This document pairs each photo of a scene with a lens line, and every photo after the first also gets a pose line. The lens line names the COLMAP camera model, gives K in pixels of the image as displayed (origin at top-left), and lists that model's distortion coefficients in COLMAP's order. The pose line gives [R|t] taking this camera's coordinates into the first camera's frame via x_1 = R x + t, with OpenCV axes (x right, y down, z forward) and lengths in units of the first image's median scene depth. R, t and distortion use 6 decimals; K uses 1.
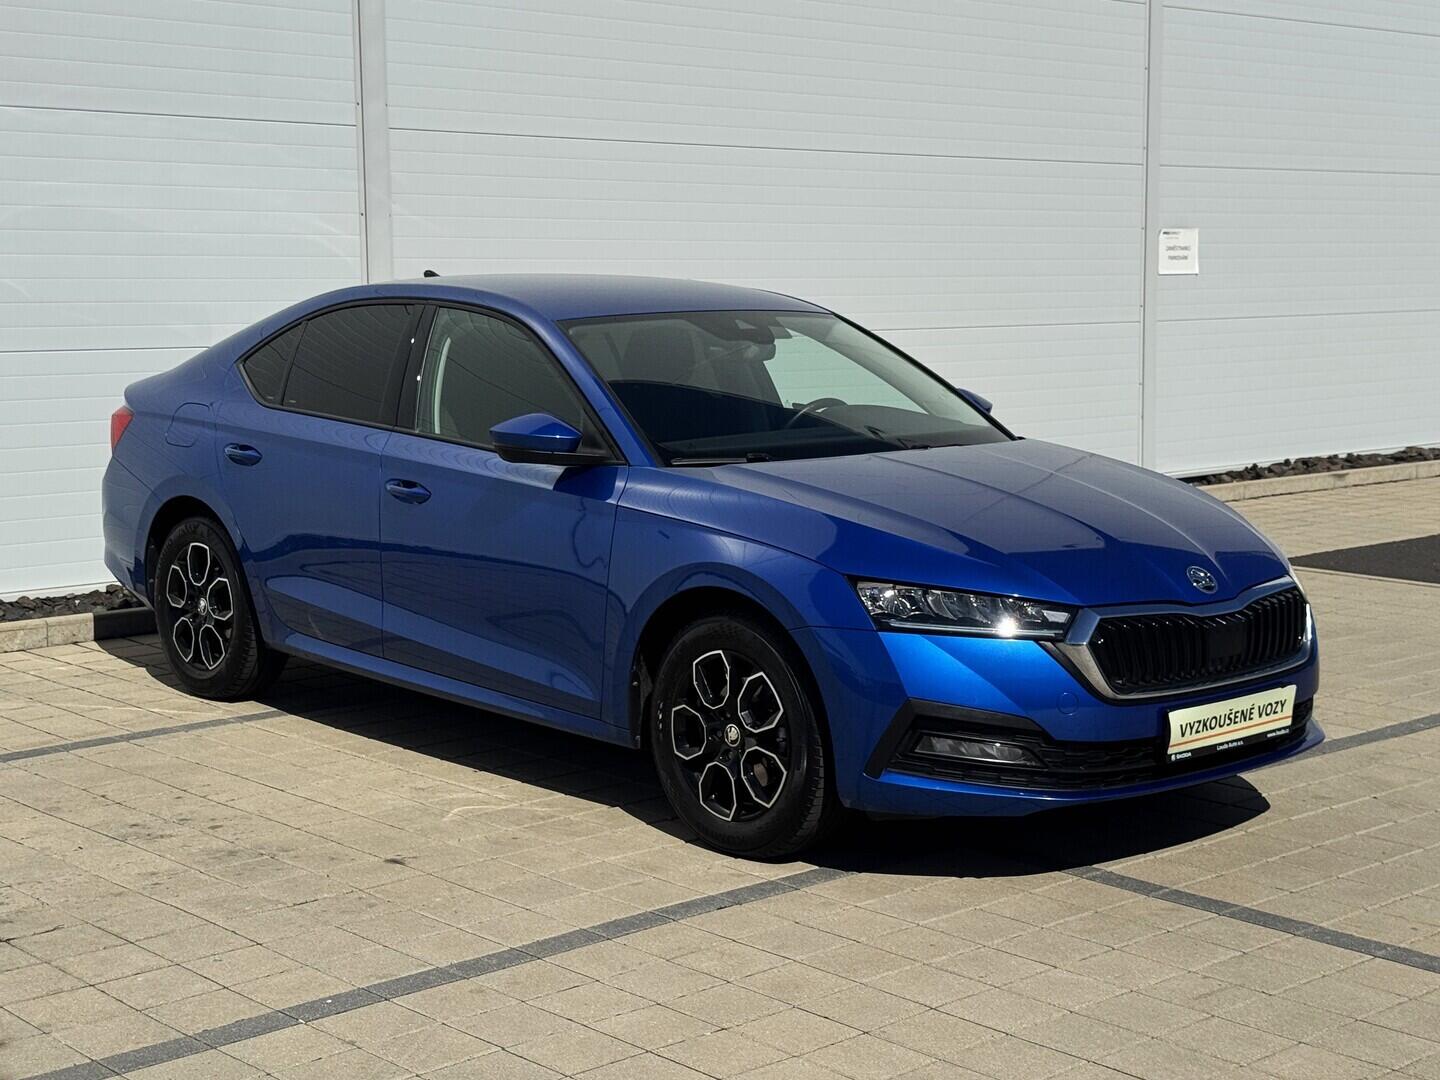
lens RADIAL K [[2226.1, 0, 699.1], [0, 2226.1, 510.2], [0, 0, 1]] dist [0.175065, -0.261554]
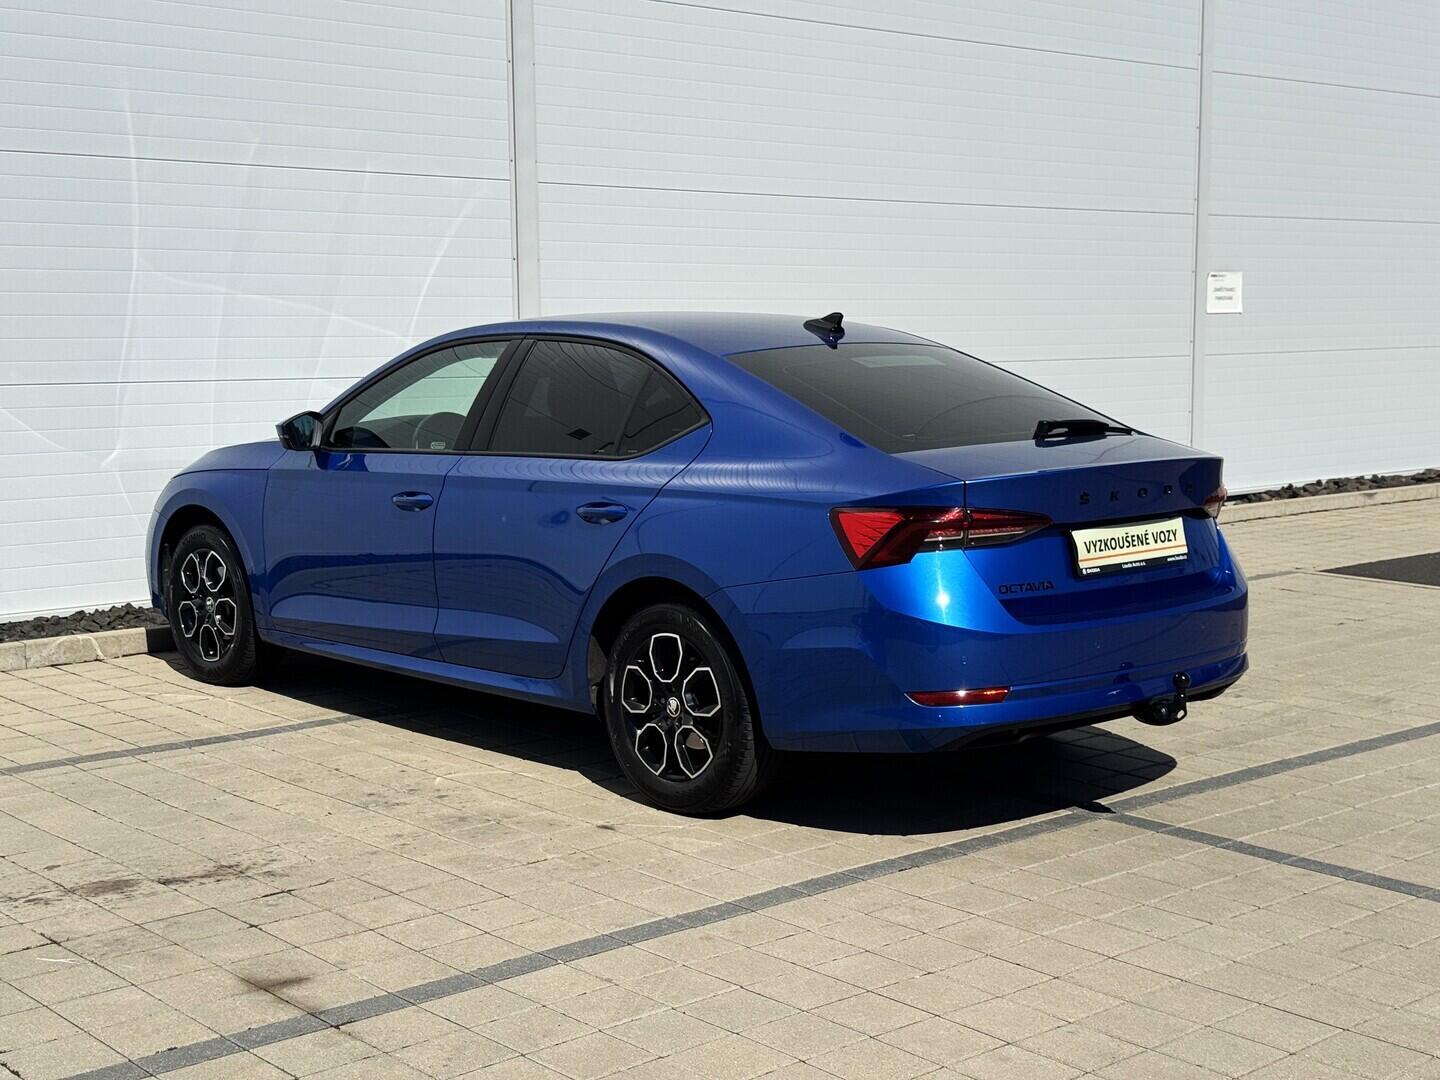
lens RADIAL K [[2006.2, 0, 711.3], [0, 2006.2, 543.6], [0, 0, 1]] dist [0.190038, -0.369702]
pose [[0.999904, 0.003454, -0.013419, -0.070158], [-0.003340, 0.999958, 0.008526, 0.003490], [0.013448, -0.008480, 0.999874, -0.023650]]
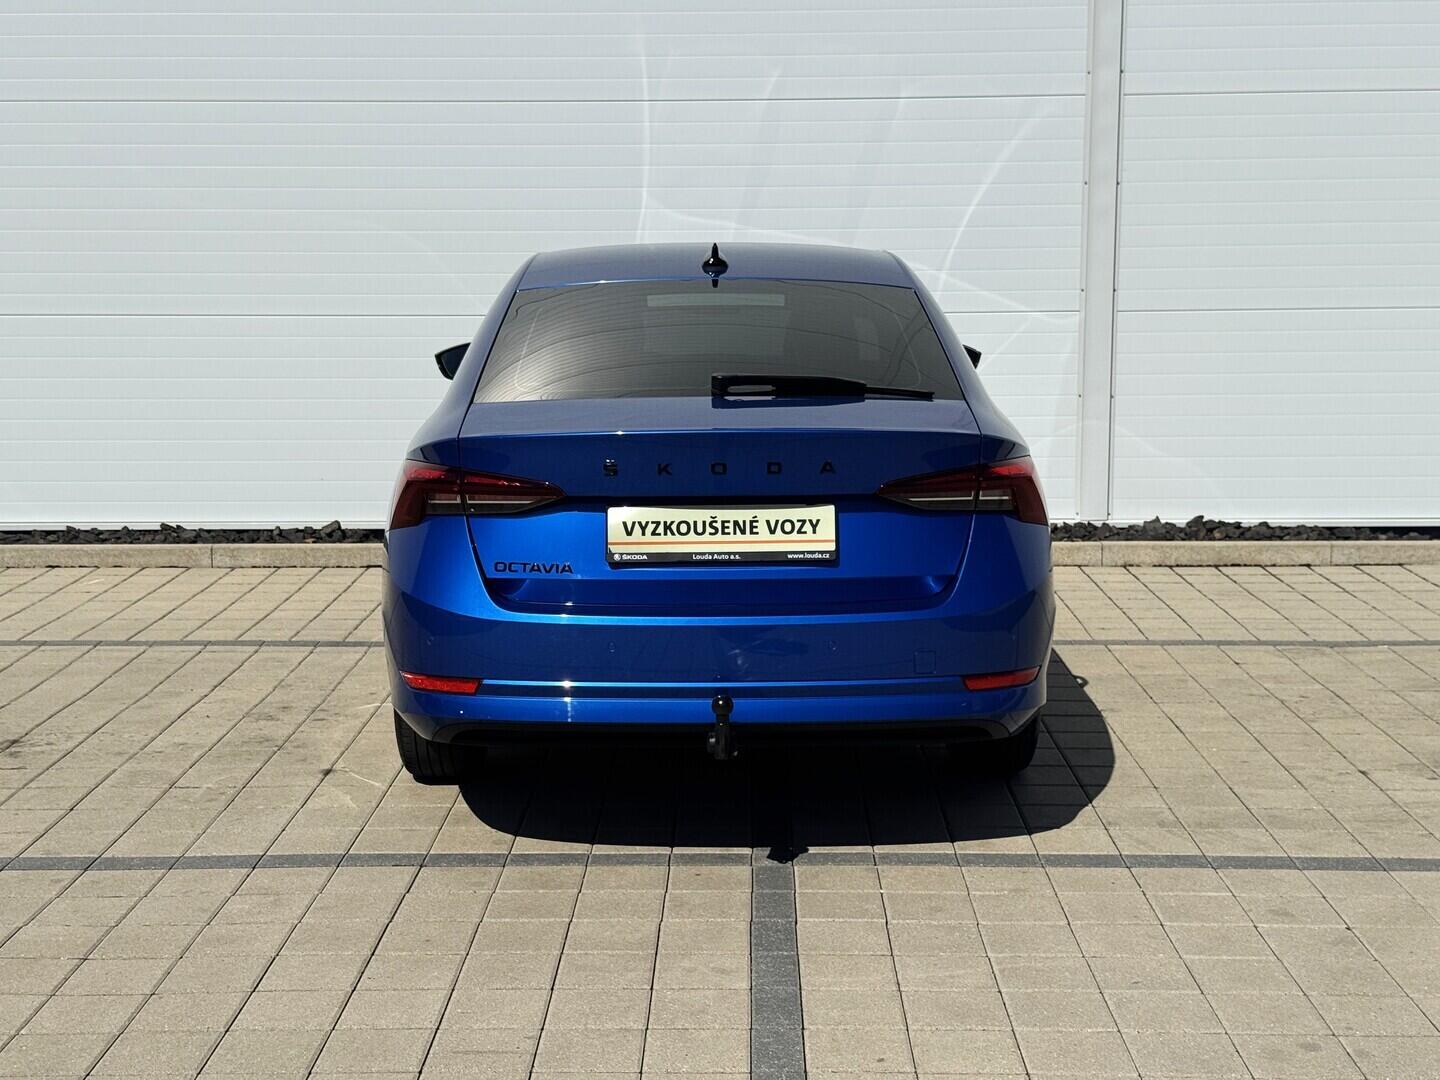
lens RADIAL K [[2006.2, 0, 711.3], [0, 2006.2, 543.6], [0, 0, 1]] dist [0.190038, -0.369702]
pose [[0.725181, 0.098218, -0.681518, 0.692077], [-0.069773, 0.995161, 0.069176, -0.040119], [0.685014, -0.002613, 0.728525, 0.404521]]
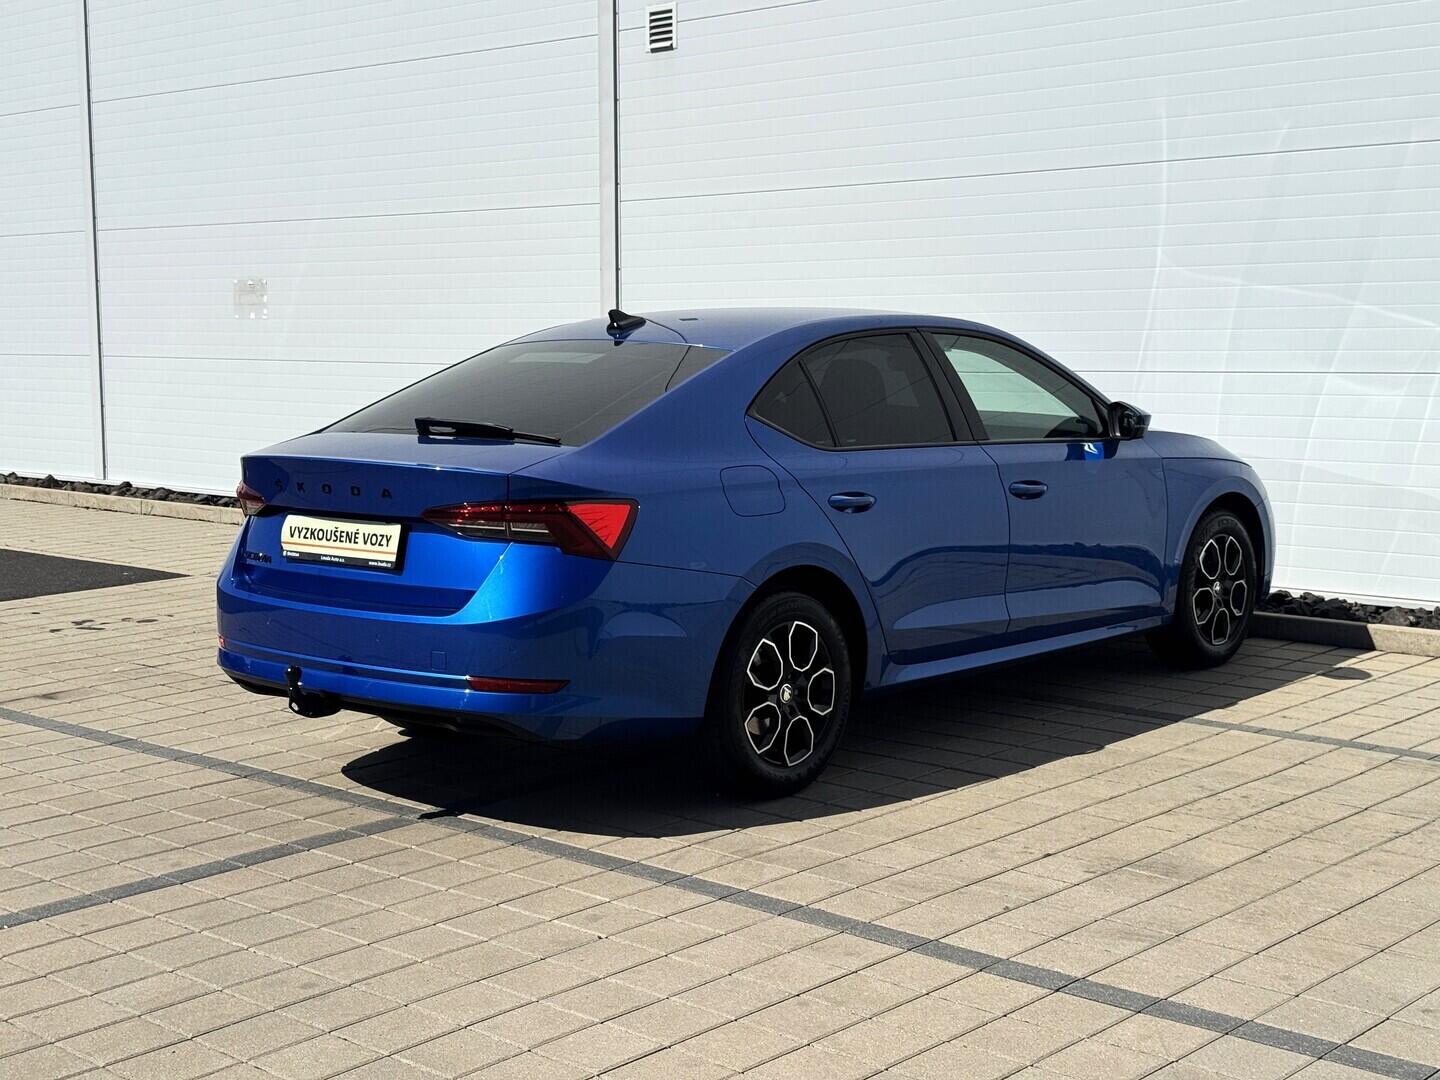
lens RADIAL K [[2006.2, 0, 711.3], [0, 2006.2, 543.6], [0, 0, 1]] dist [0.190038, -0.369702]
pose [[0.077499, 0.115248, -0.990309, 1.184730], [-0.096185, 0.989527, 0.107630, -0.117485], [0.992342, 0.086912, 0.087773, 1.110308]]
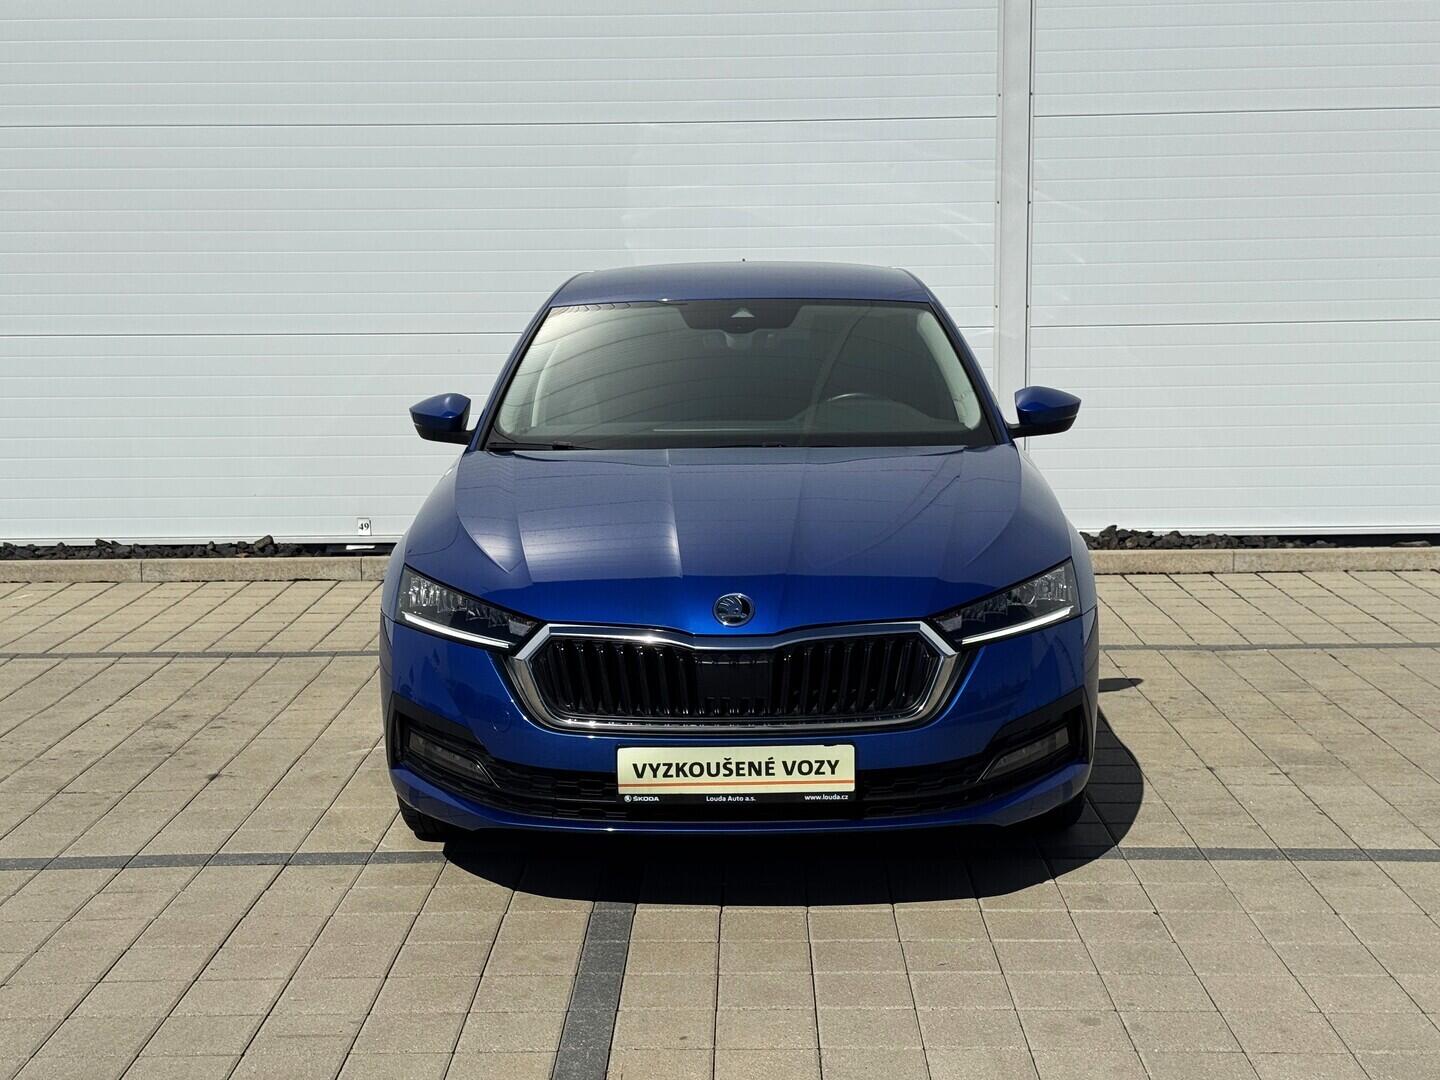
lens RADIAL K [[2005.5, 0, 720.0], [0, 2005.5, 540.0], [0, 0, 1]] dist [0.189479, -0.389621]
pose [[0.728203, 0.087134, -0.679800, 0.767100], [-0.063716, 0.996197, 0.059437, -0.043789], [0.682394, 0.000032, 0.730985, 0.422994]]
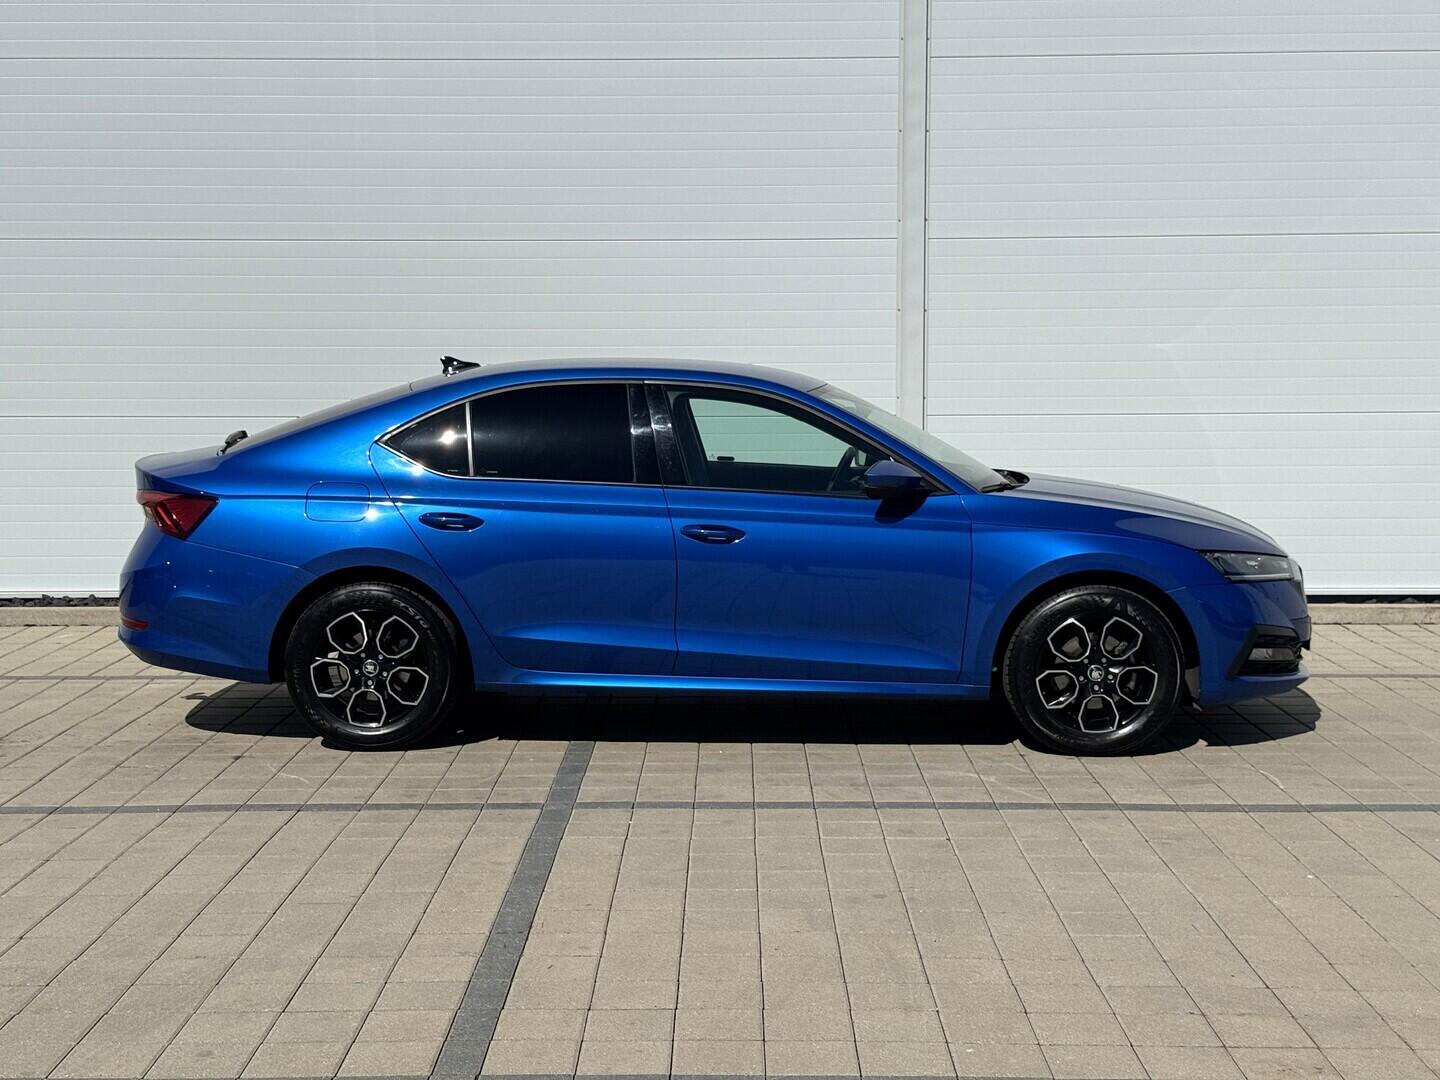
lens RADIAL K [[2005.5, 0, 720.0], [0, 2005.5, 540.0], [0, 0, 1]] dist [0.189479, -0.389621]
pose [[0.733990, 0.059943, -0.676510, 0.998181], [-0.071323, 0.997393, 0.010993, -0.021757], [0.675405, 0.040182, 0.736351, 0.238677]]
